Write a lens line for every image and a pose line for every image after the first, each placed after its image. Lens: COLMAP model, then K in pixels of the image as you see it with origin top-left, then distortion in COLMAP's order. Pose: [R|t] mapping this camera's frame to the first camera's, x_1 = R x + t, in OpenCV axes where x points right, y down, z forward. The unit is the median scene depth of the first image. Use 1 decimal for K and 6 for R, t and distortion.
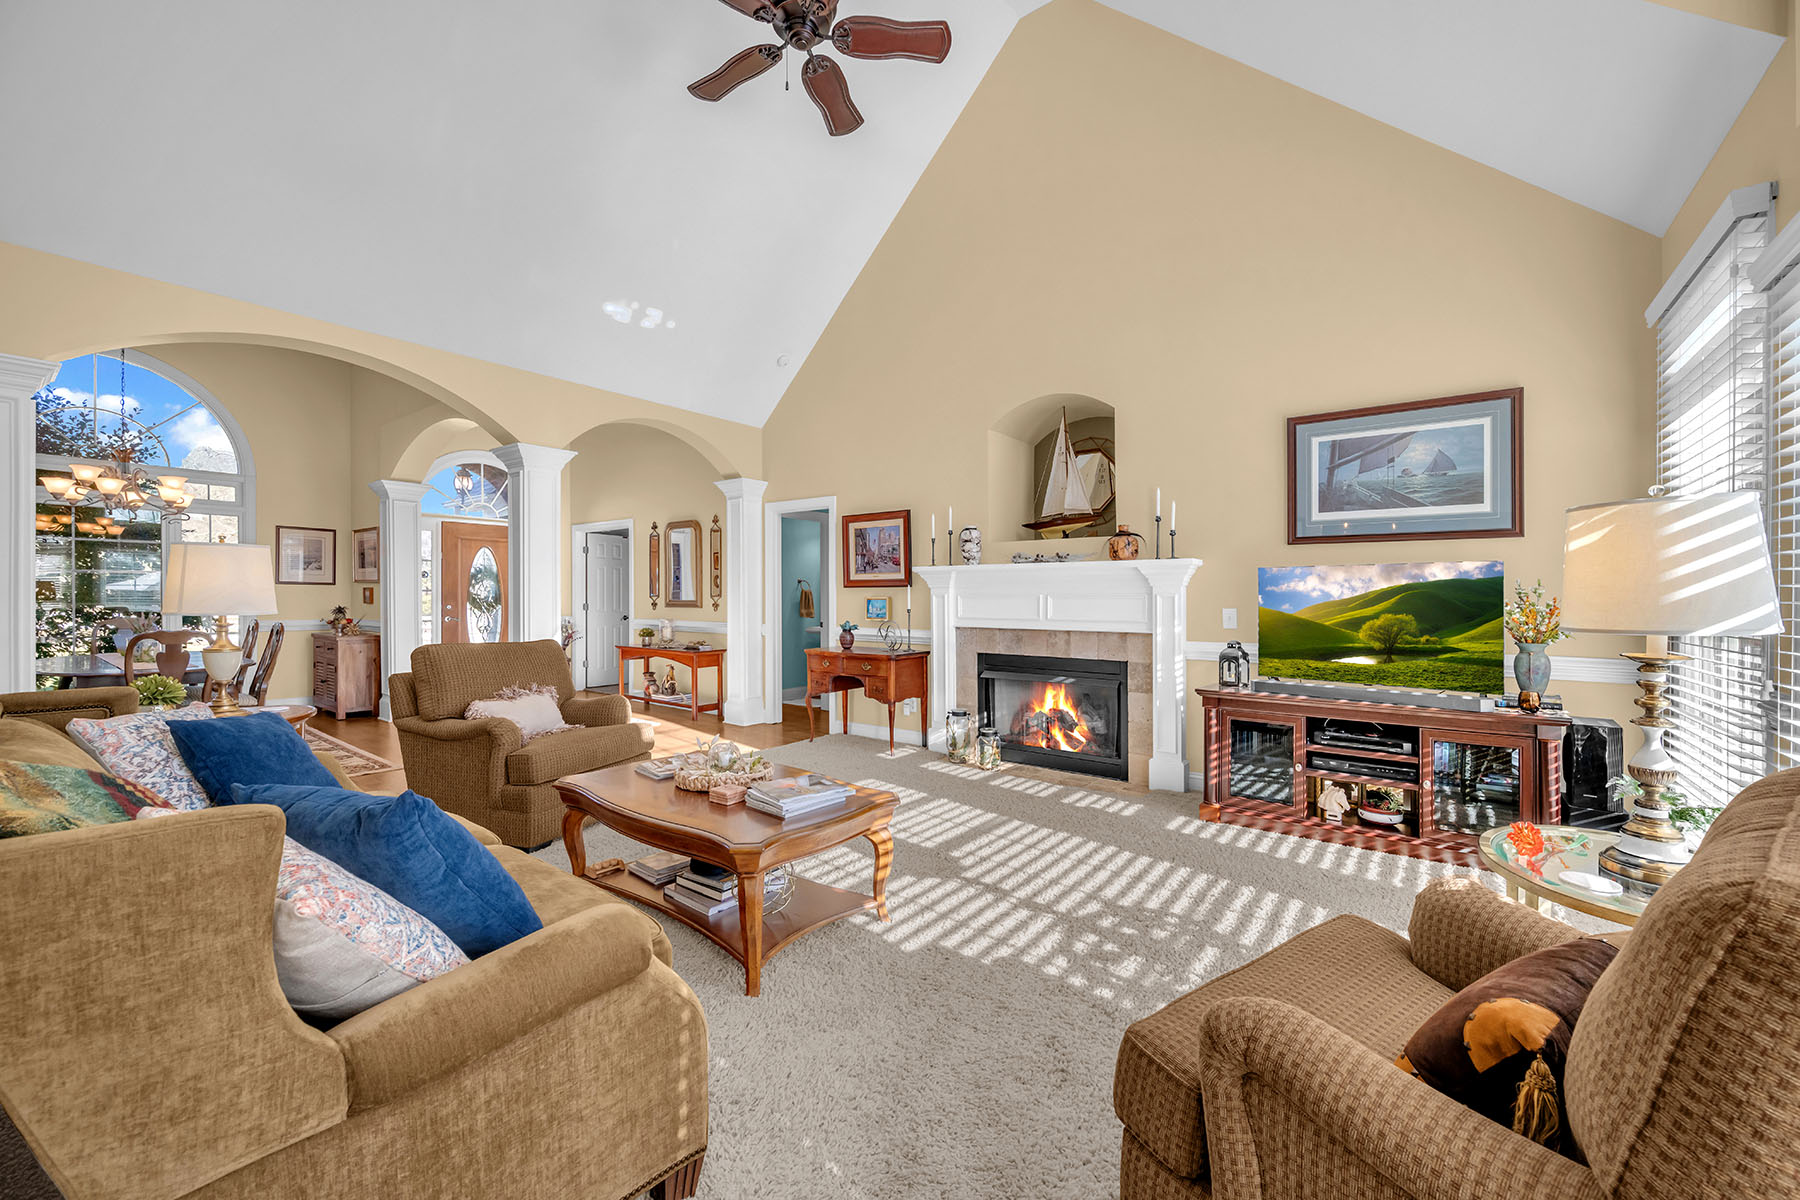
lens RADIAL K [[704.9, 0, 895.9], [0, 704.9, 604.2], [0, 0, 1]] dist [0.001959, 0.000086]
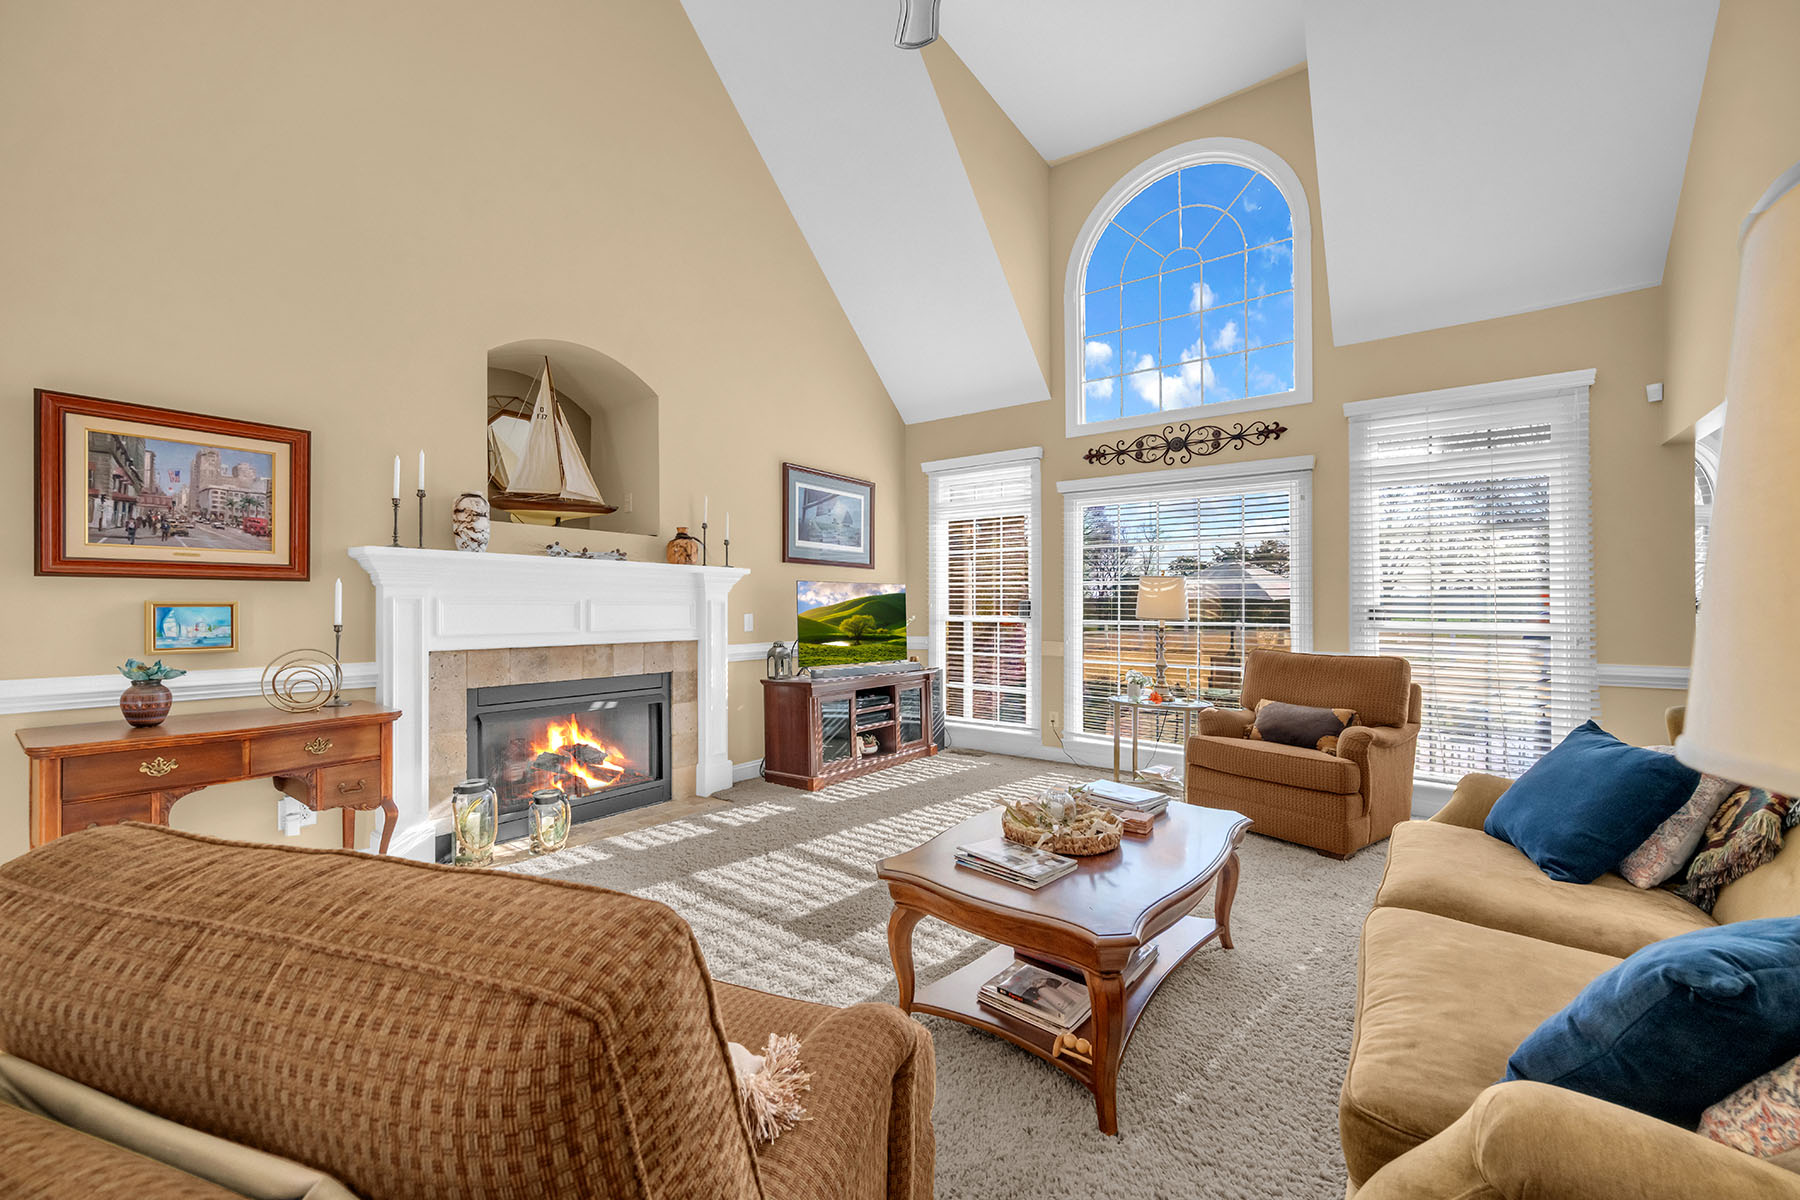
lens RADIAL K [[704.9, 0, 899.8], [0, 704.9, 597.0], [0, 0, 1]] dist [0.001959, 0.000086]
pose [[-0.021891, 0.007952, 0.999729, -0.709394], [0.002663, 0.999965, -0.007896, -0.011503], [-0.999757, 0.002489, -0.021911, 0.821821]]
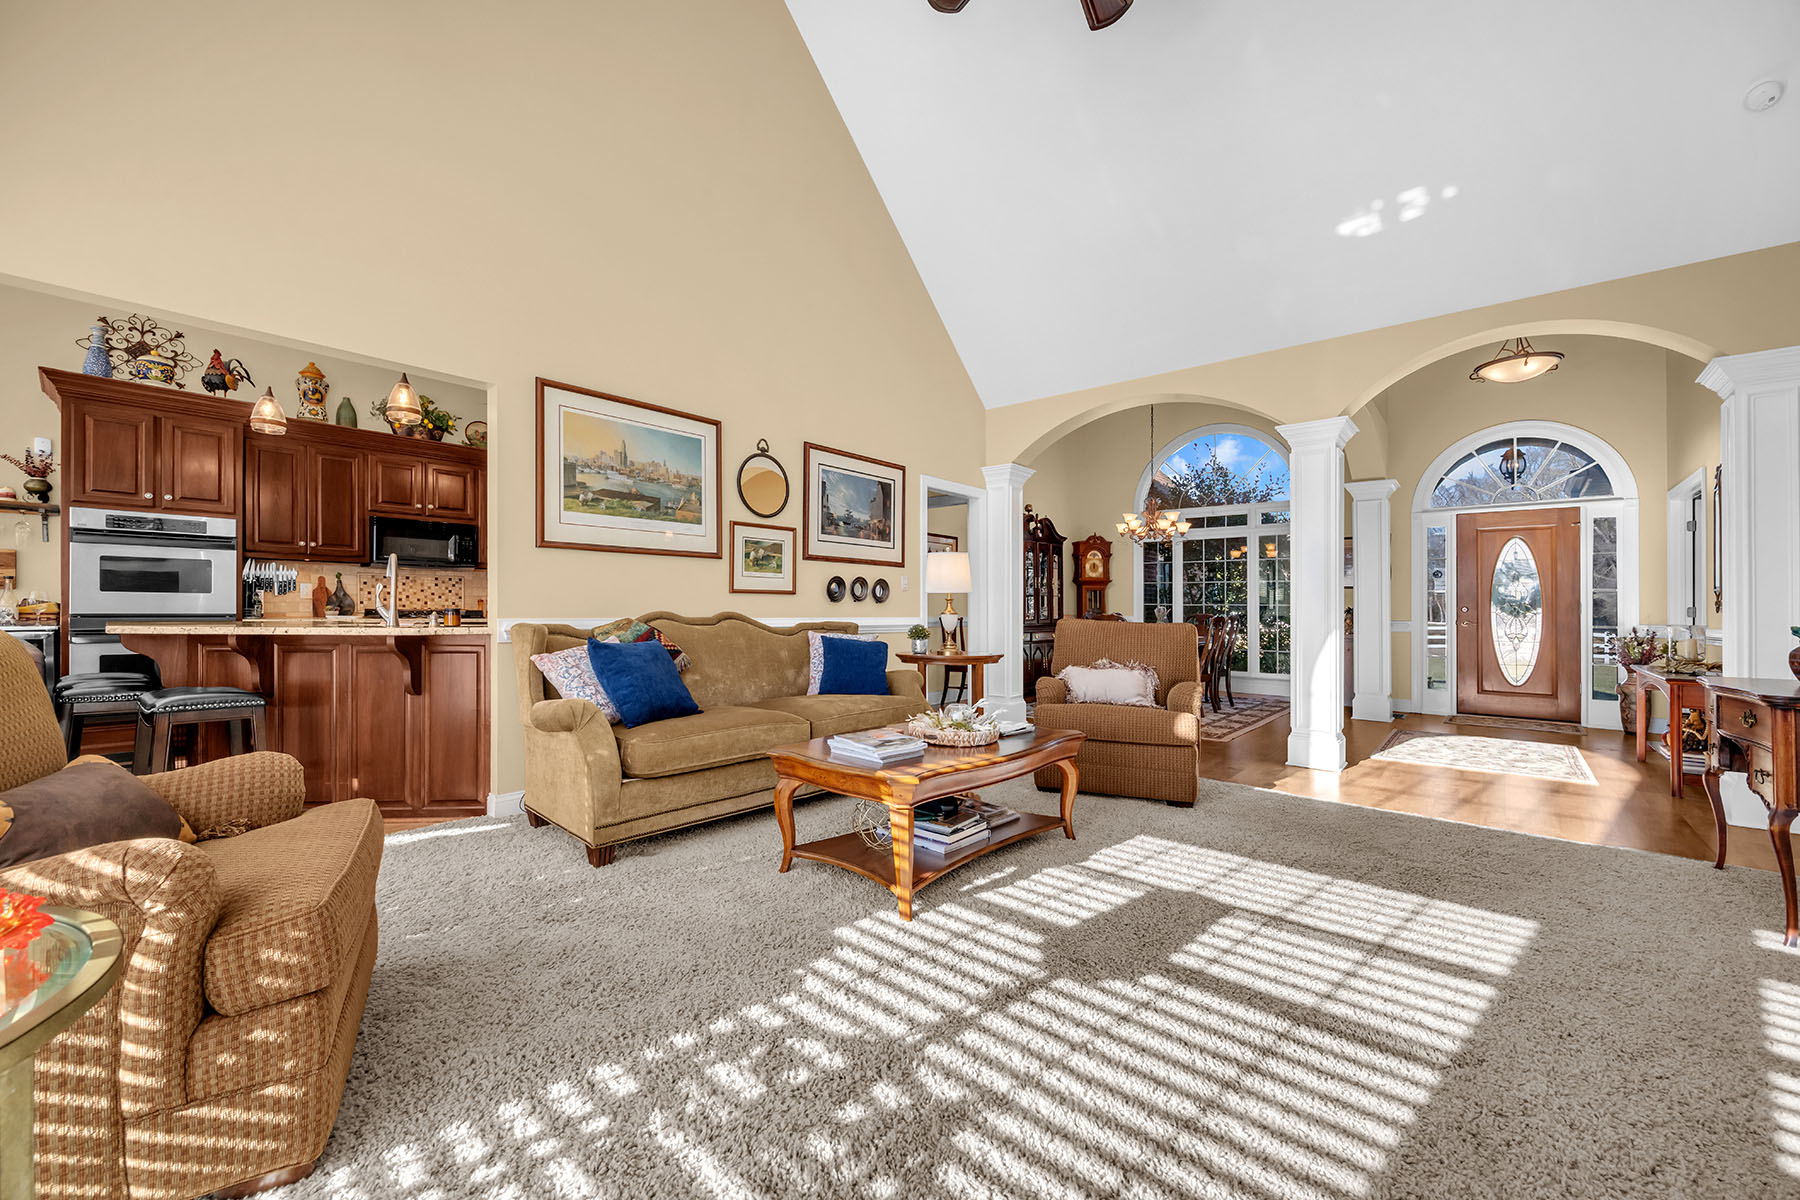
lens RADIAL K [[704.9, 0, 896.6], [0, 704.9, 599.6], [0, 0, 1]] dist [0.001959, 0.000086]
pose [[-0.038718, -0.011870, -0.999180, 0.551956], [-0.017813, 0.999779, -0.011187, 0.040525], [0.999091, 0.017365, -0.038921, 0.653207]]
